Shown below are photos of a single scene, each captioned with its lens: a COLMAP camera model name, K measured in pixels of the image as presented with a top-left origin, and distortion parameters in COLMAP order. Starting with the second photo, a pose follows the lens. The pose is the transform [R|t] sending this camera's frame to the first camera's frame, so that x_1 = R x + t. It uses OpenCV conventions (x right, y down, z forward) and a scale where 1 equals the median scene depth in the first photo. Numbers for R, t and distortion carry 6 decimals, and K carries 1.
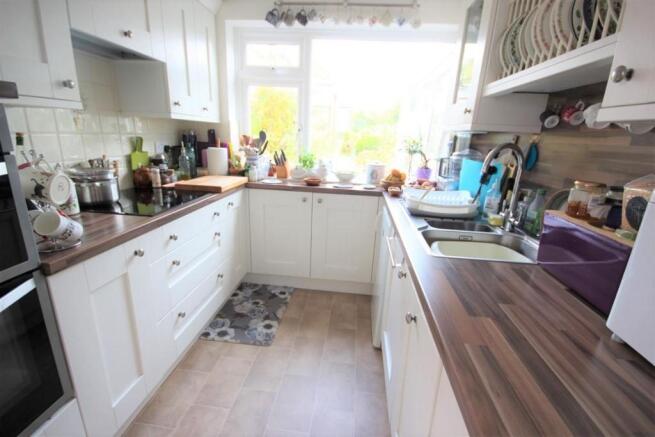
lens RADIAL K [[301.5, 0, 327.4], [0, 301.5, 220.5], [0, 0, 1]] dist [-0.003586, -0.003756]
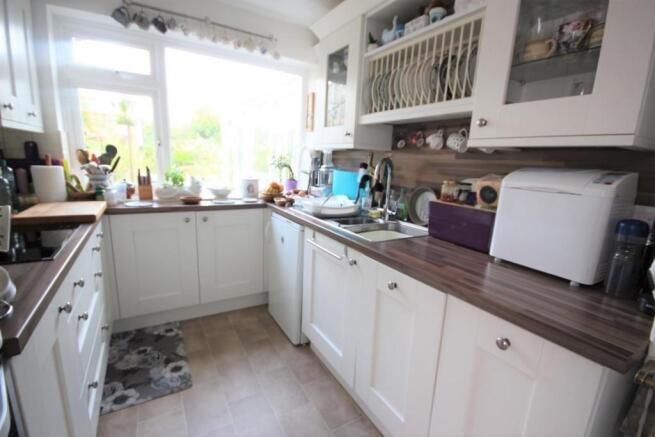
lens RADIAL K [[301.5, 0, 326.3], [0, 301.5, 219.6], [0, 0, 1]] dist [-0.003586, -0.003756]
pose [[0.804855, -0.122831, 0.580621, -0.281364], [0.150864, 0.988554, 0.000003, -0.006482], [-0.573976, 0.087593, 0.814174, 0.011892]]
